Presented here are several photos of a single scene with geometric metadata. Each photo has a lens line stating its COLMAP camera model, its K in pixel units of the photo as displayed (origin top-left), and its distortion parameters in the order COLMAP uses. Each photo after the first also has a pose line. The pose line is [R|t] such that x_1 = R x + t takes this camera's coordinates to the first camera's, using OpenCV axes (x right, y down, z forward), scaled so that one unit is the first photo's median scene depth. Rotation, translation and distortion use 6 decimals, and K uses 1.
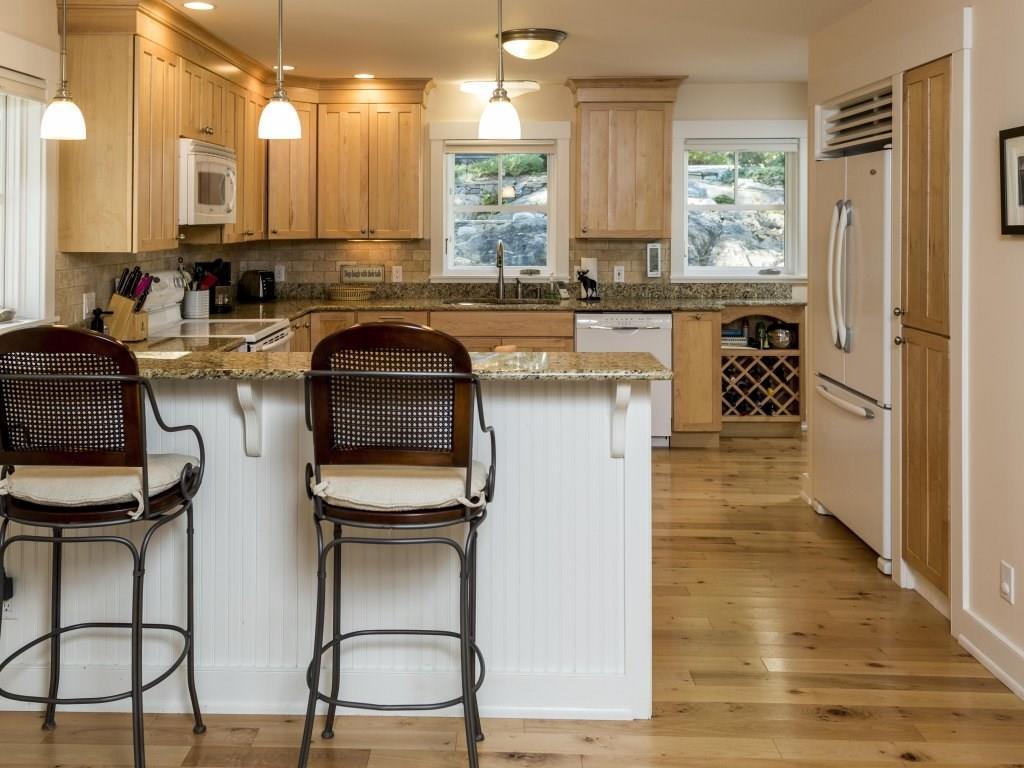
lens RADIAL K [[1034.4, 0, 507.9], [0, 1034.4, 329.8], [0, 0, 1]] dist [0.001486, -0.004317]
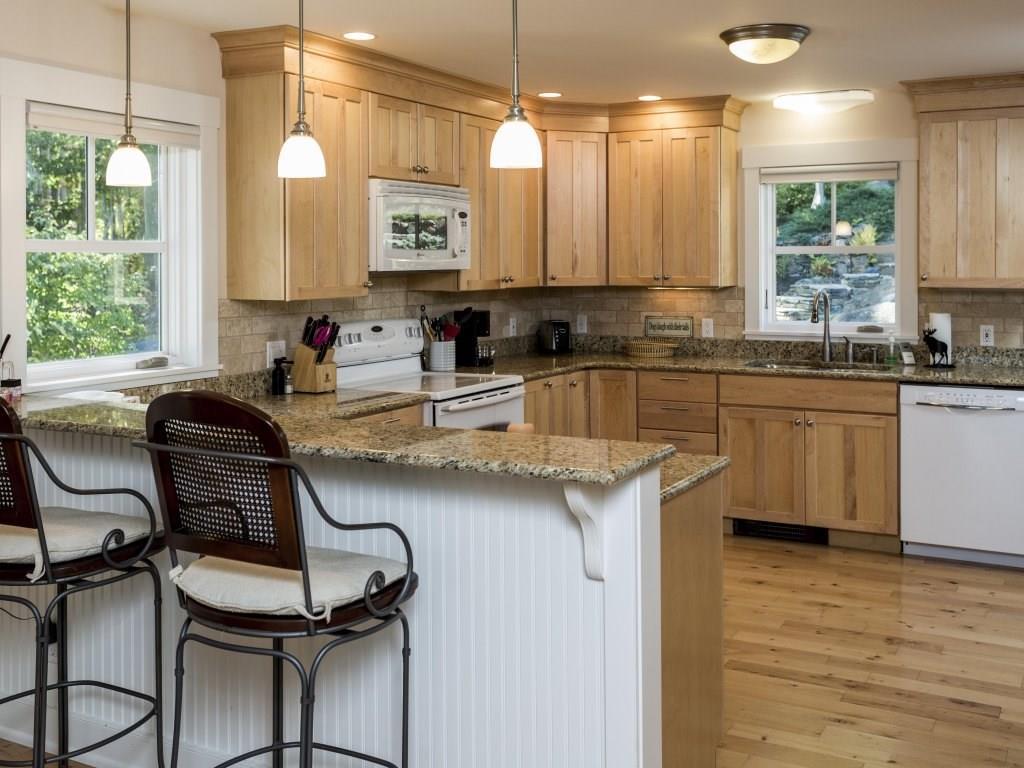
lens RADIAL K [[1136.0, 0, 512.0], [0, 1136.0, 384.0], [0, 0, 1]] dist [-0.012698, 0.001008]
pose [[0.884832, 0.047193, -0.463513, 0.193036], [-0.046520, 0.998834, 0.012892, -0.012909], [0.463581, 0.010155, 0.885996, 0.103260]]
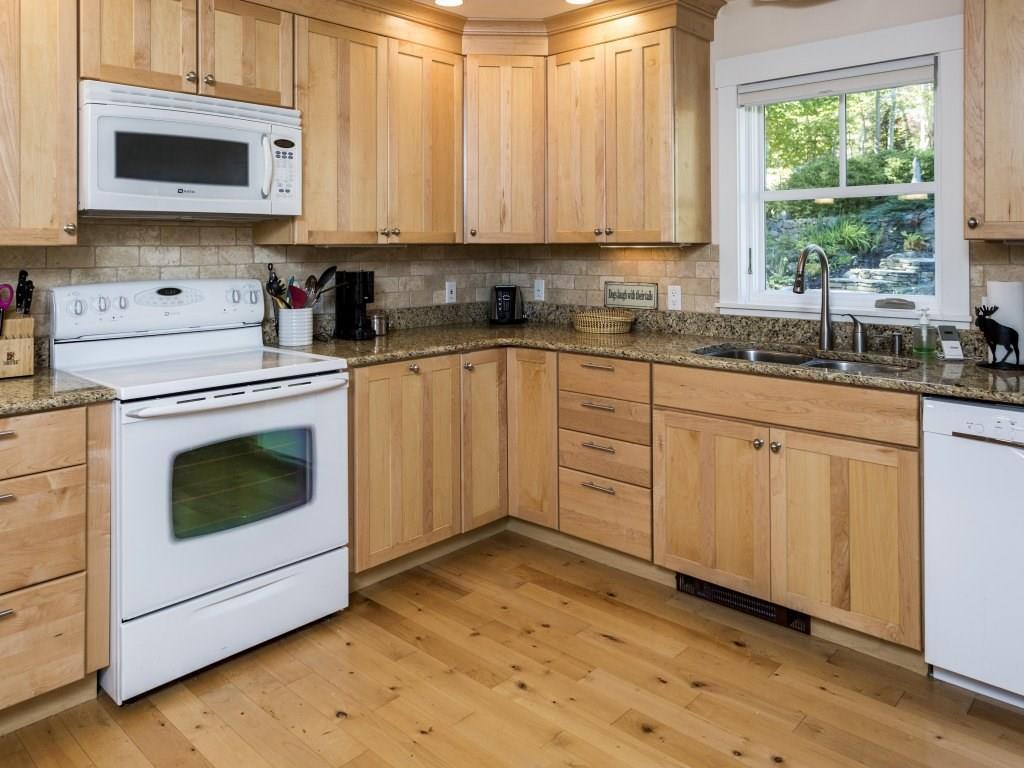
lens RADIAL K [[767.7, 0, 505.0], [0, 767.7, 292.0], [0, 0, 1]] dist [0.002048, -0.000262]
pose [[0.736929, 0.037989, -0.674902, 0.150290], [-0.071292, 0.997219, -0.021712, -0.040688], [0.672200, 0.064115, 0.737588, 0.587682]]
